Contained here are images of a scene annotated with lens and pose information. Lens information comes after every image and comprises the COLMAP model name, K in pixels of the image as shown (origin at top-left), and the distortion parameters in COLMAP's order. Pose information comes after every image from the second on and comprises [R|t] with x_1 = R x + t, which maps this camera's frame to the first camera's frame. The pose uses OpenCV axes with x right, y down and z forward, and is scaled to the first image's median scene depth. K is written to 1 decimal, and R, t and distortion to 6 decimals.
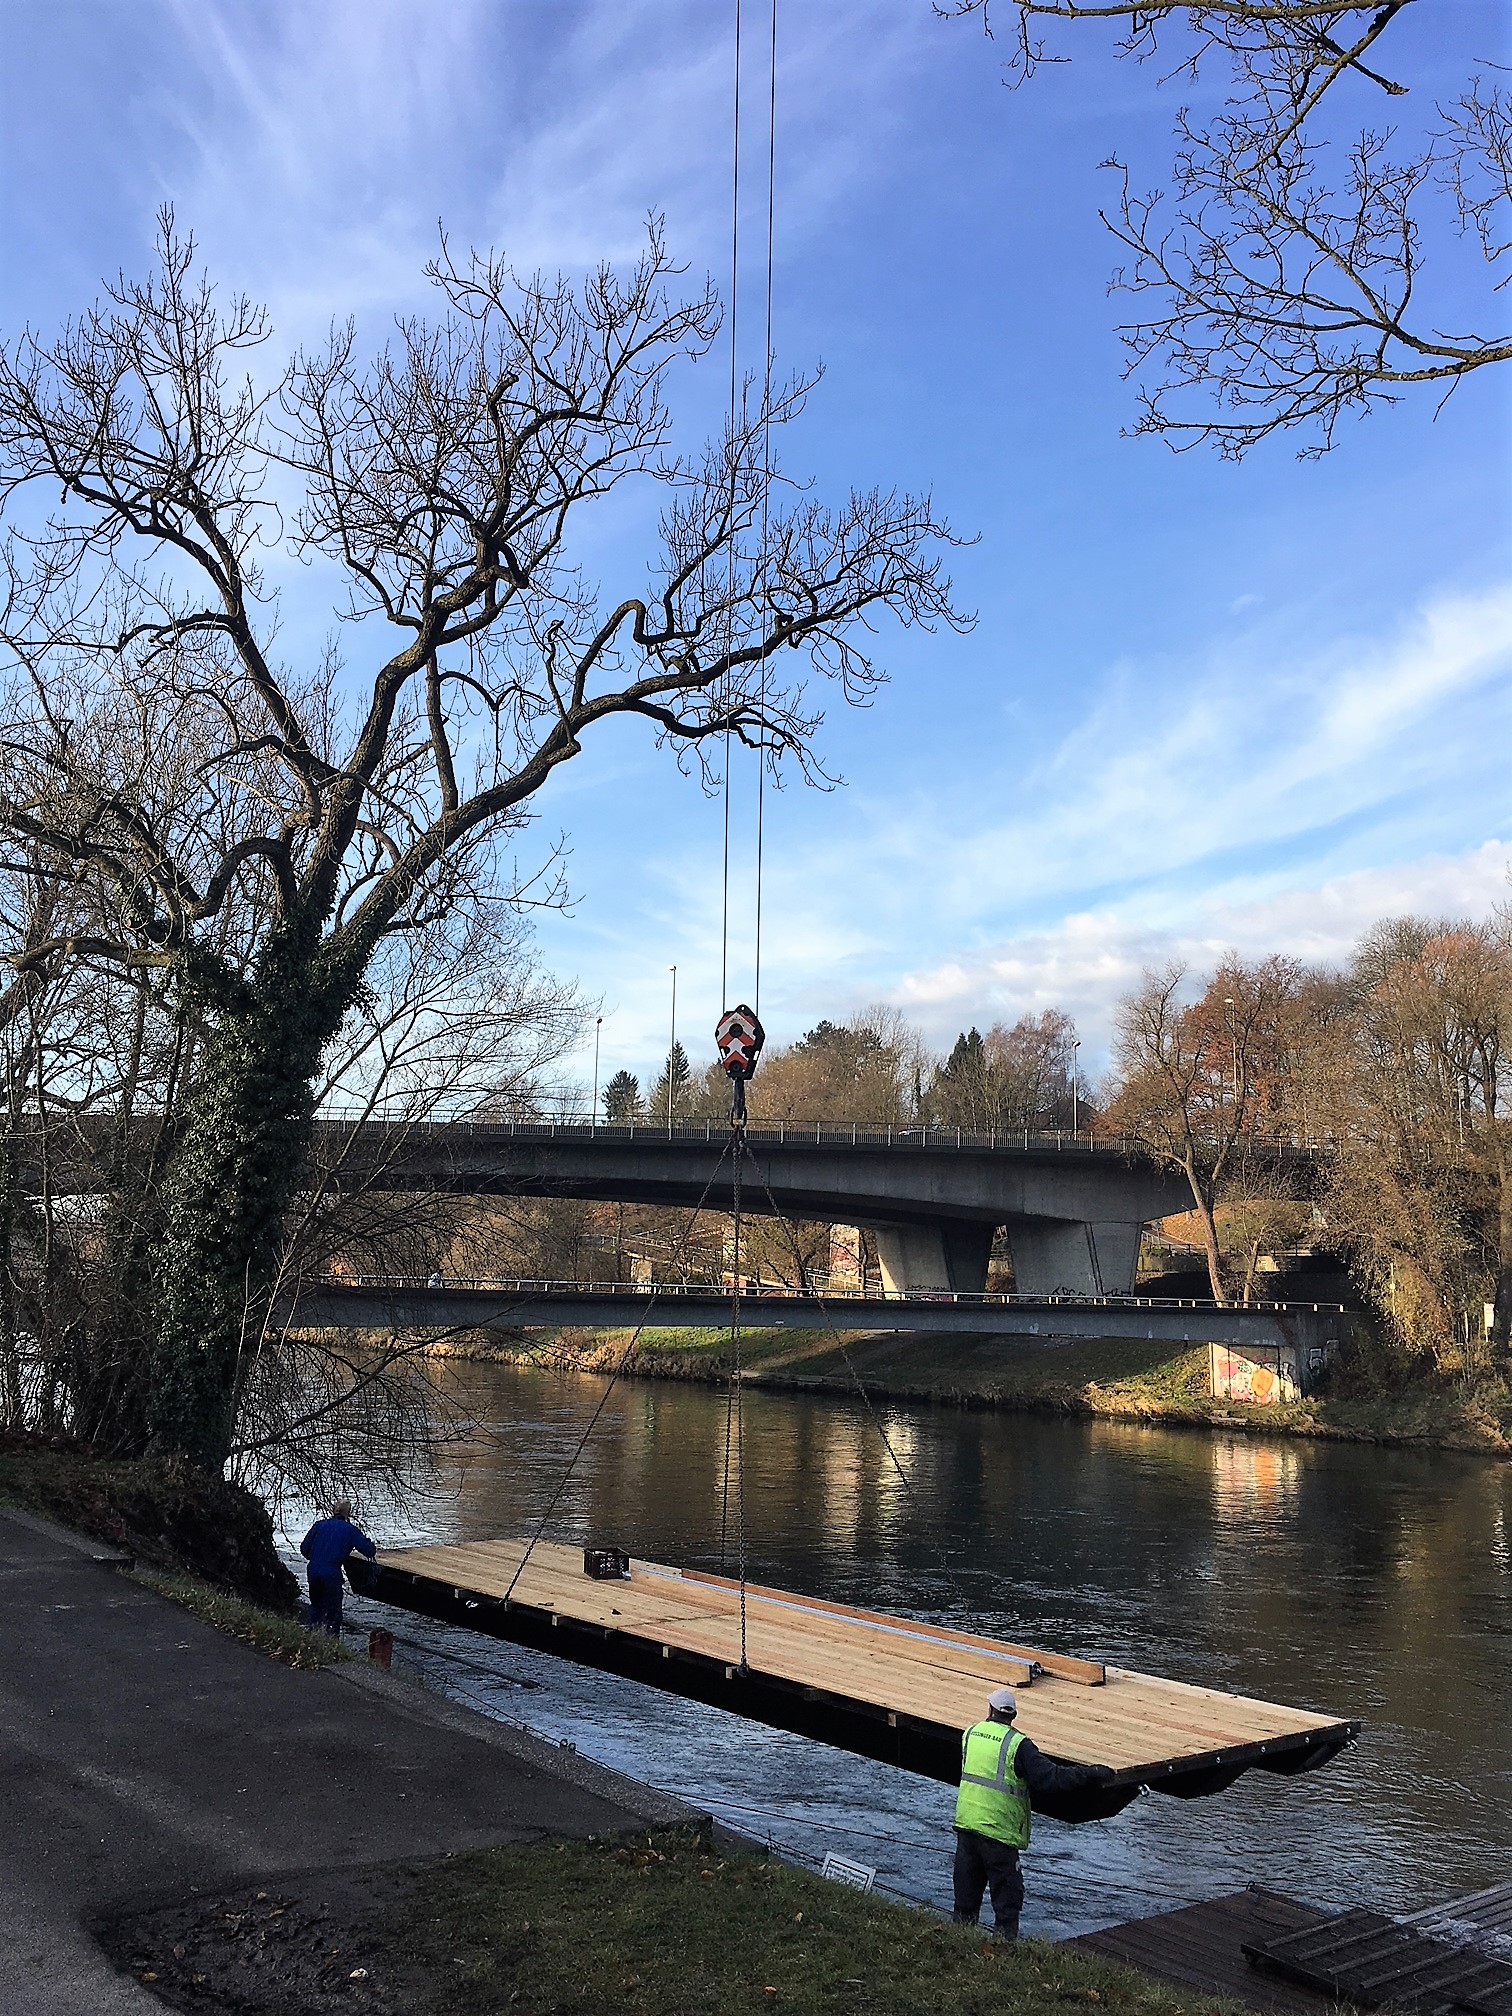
lens RADIAL K [[1695.7, 0, 759.6], [0, 1695.7, 998.6], [0, 0, 1]] dist [0.080540, -0.099641]
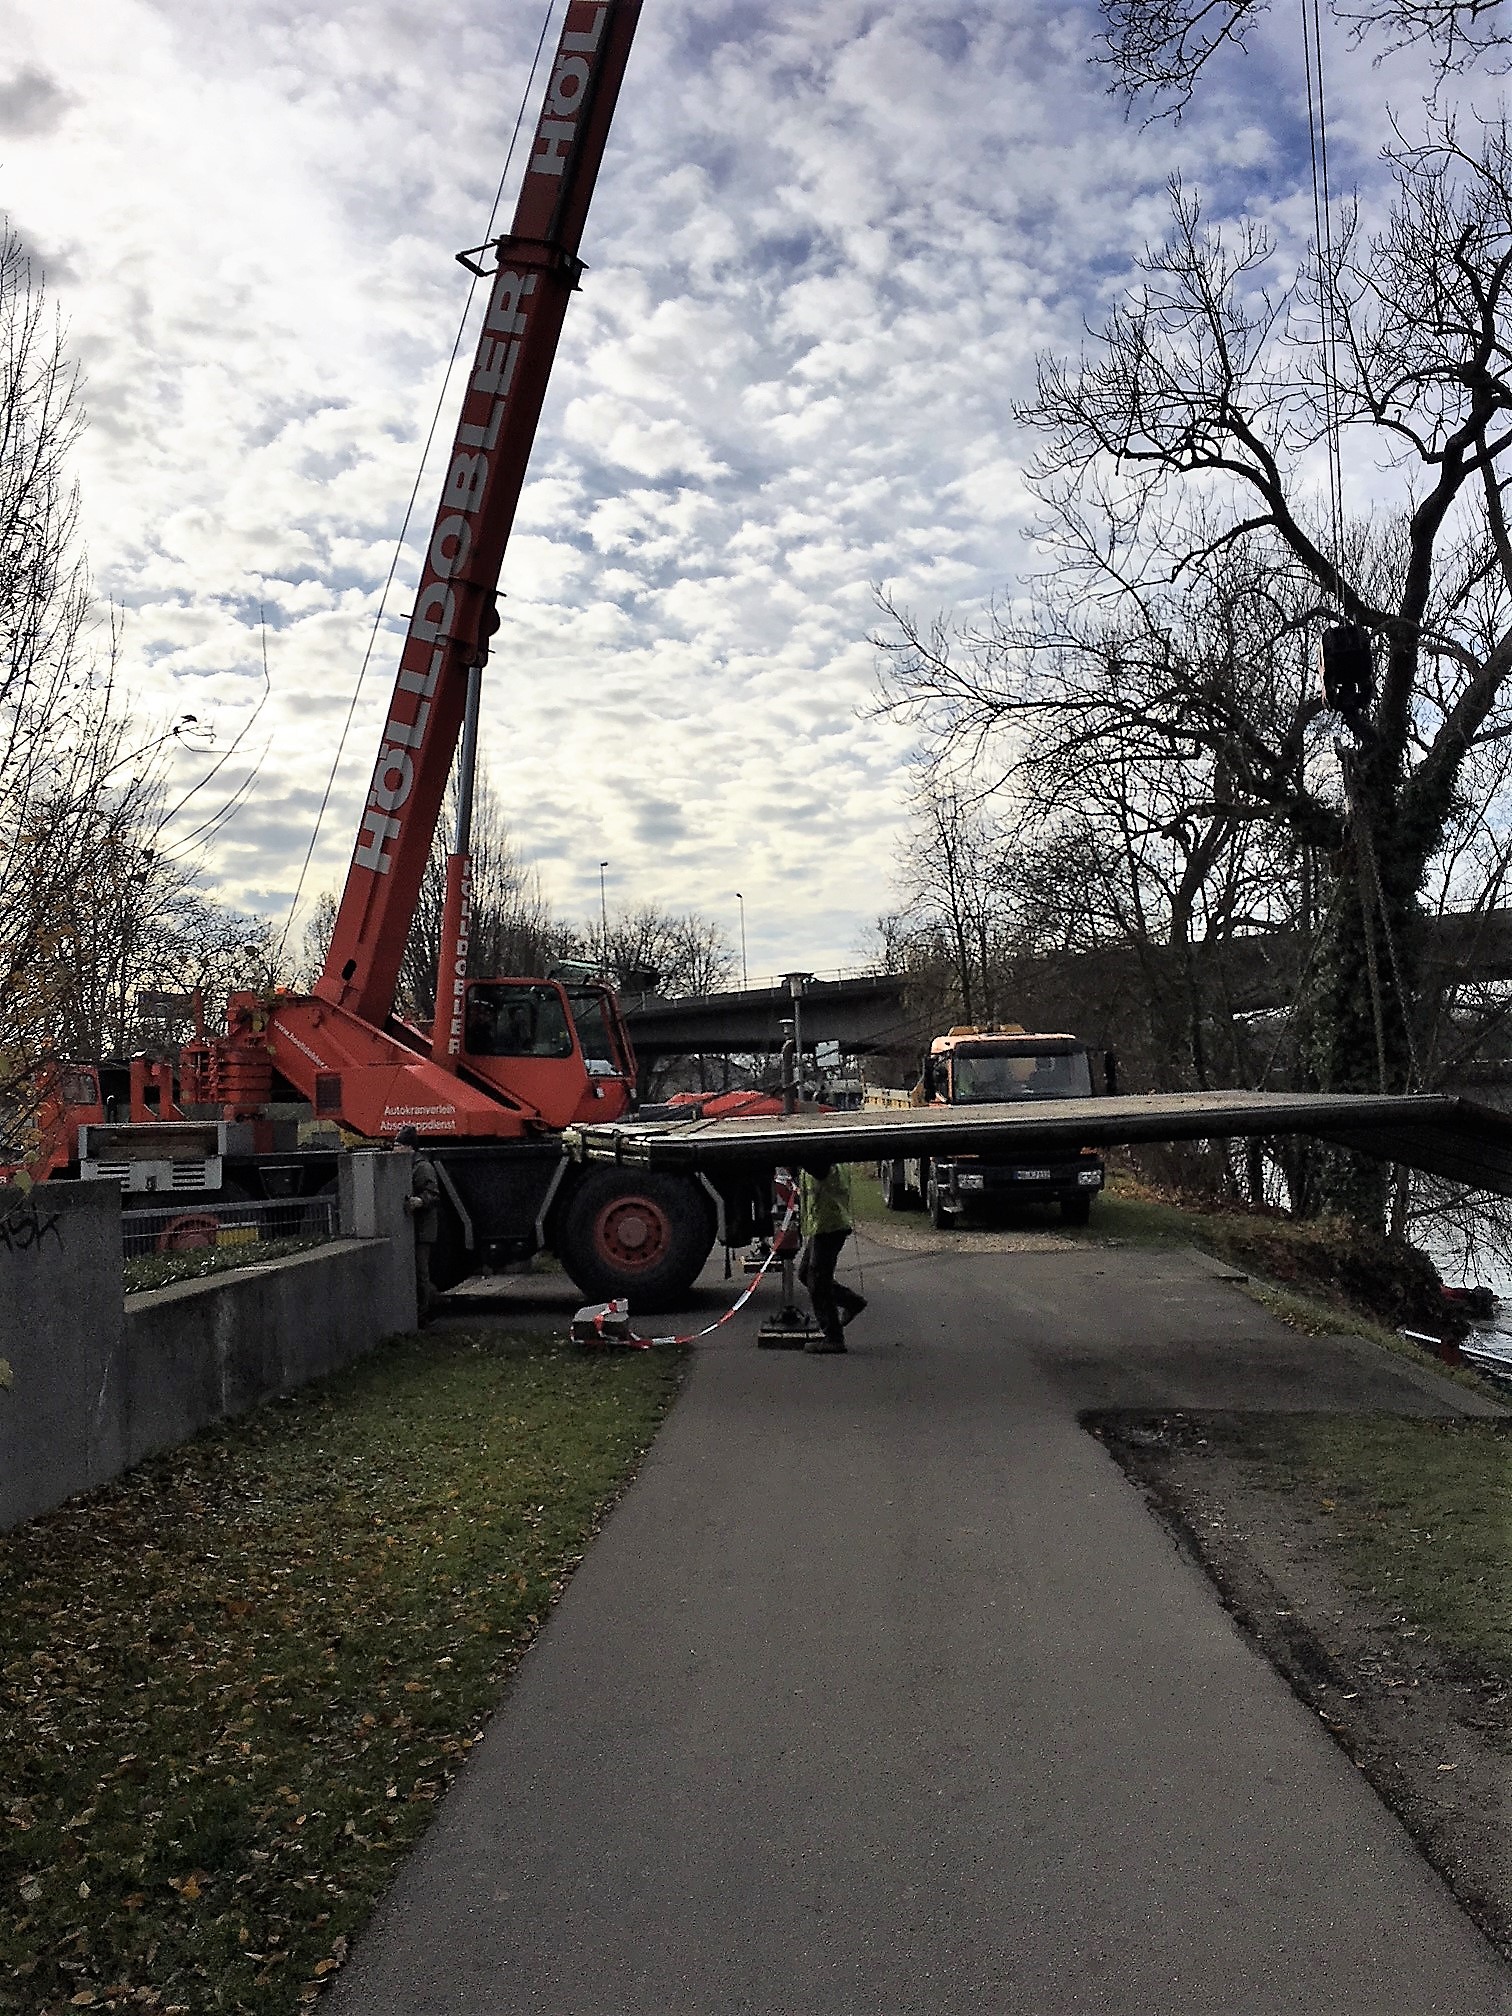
lens RADIAL K [[1695.7, 0, 773.0], [0, 1695.7, 996.1], [0, 0, 1]] dist [0.080540, -0.099641]
pose [[0.753396, -0.098285, -0.650180, 0.126497], [0.173313, 0.983485, 0.052157, -0.015032], [0.634316, -0.151979, 0.757988, -0.116520]]
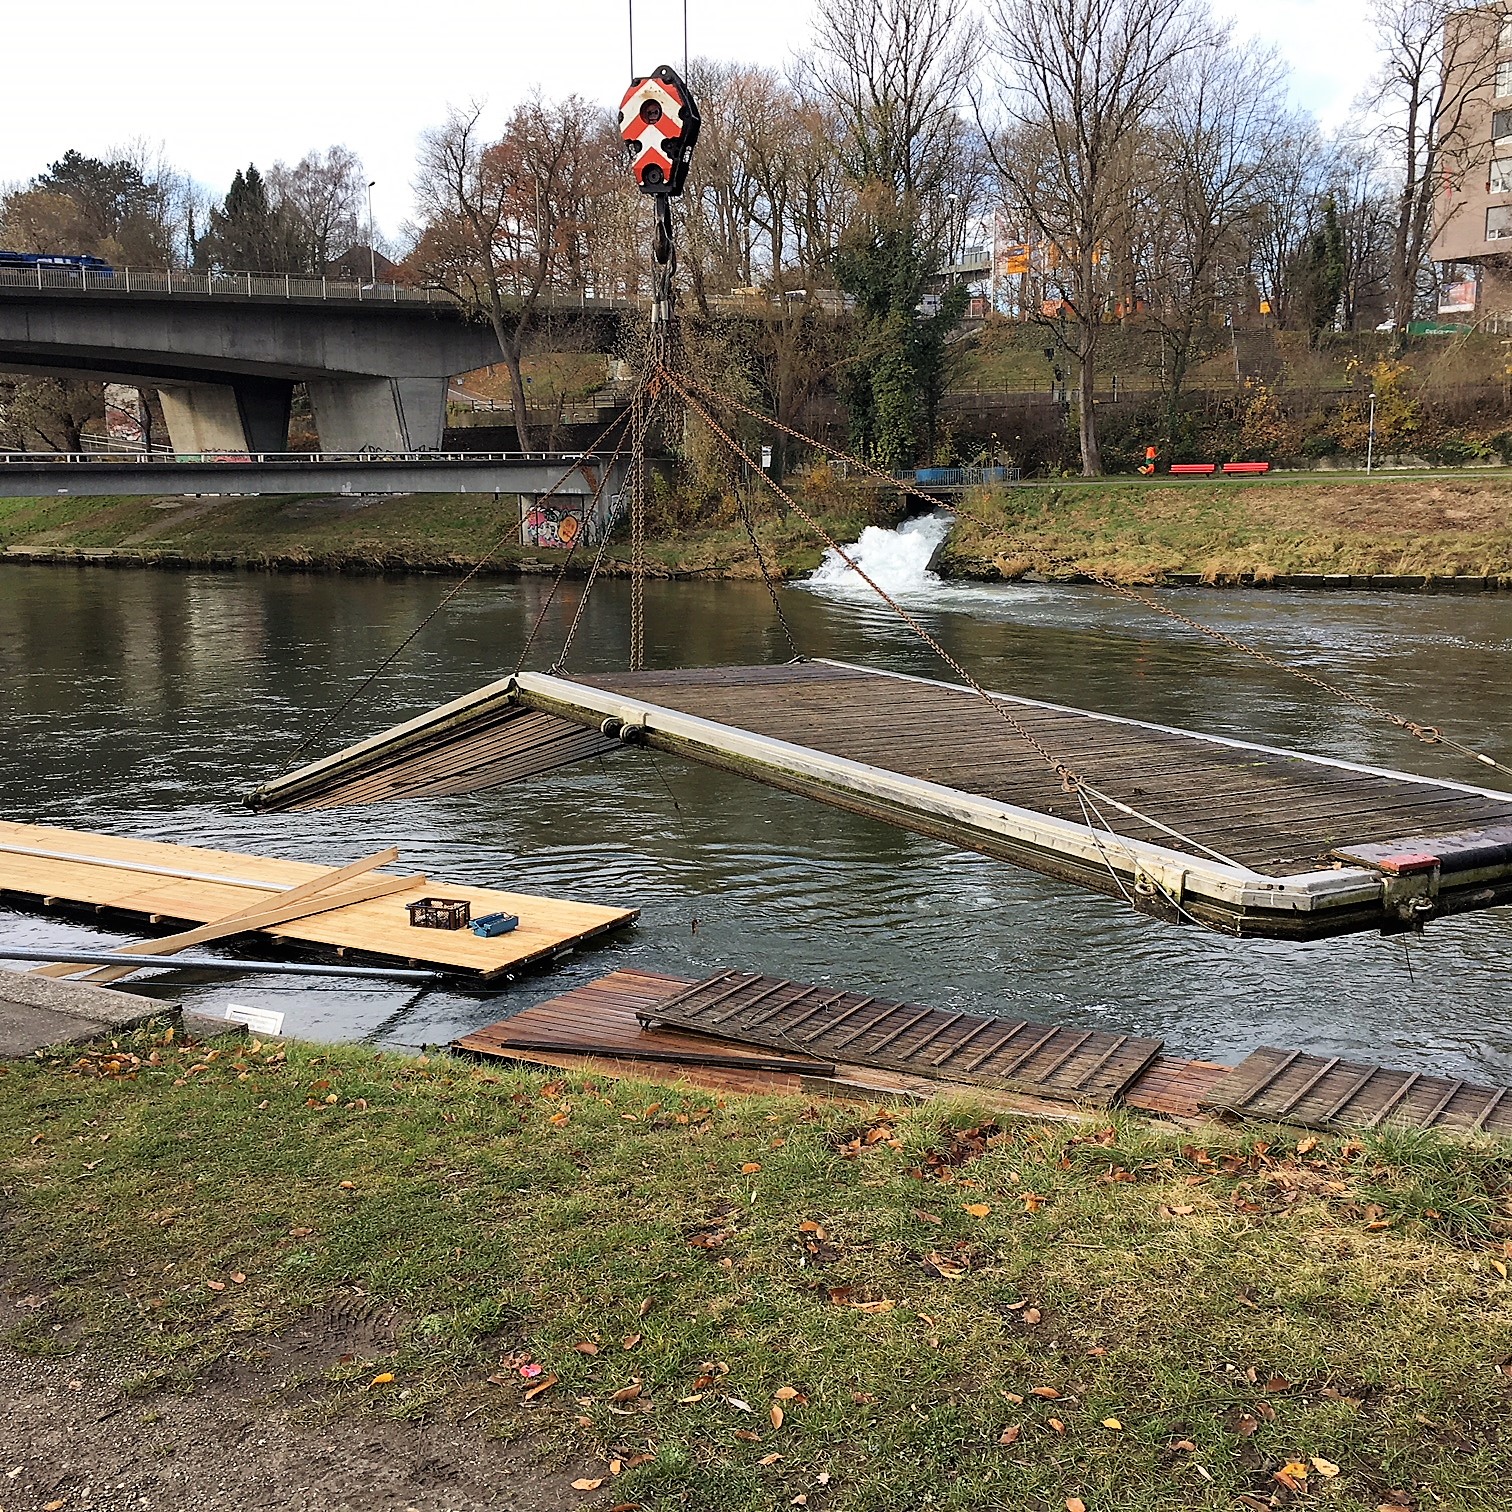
lens RADIAL K [[1701.3, 0, 763.3], [0, 1701.3, 736.0], [0, 0, 1]] dist [0.049873, 0.000000]
pose [[0.919721, -0.097944, 0.380158, -0.018642], [-0.032556, 0.946011, 0.322496, 0.016132], [-0.391220, -0.308983, 0.866877, 0.047463]]
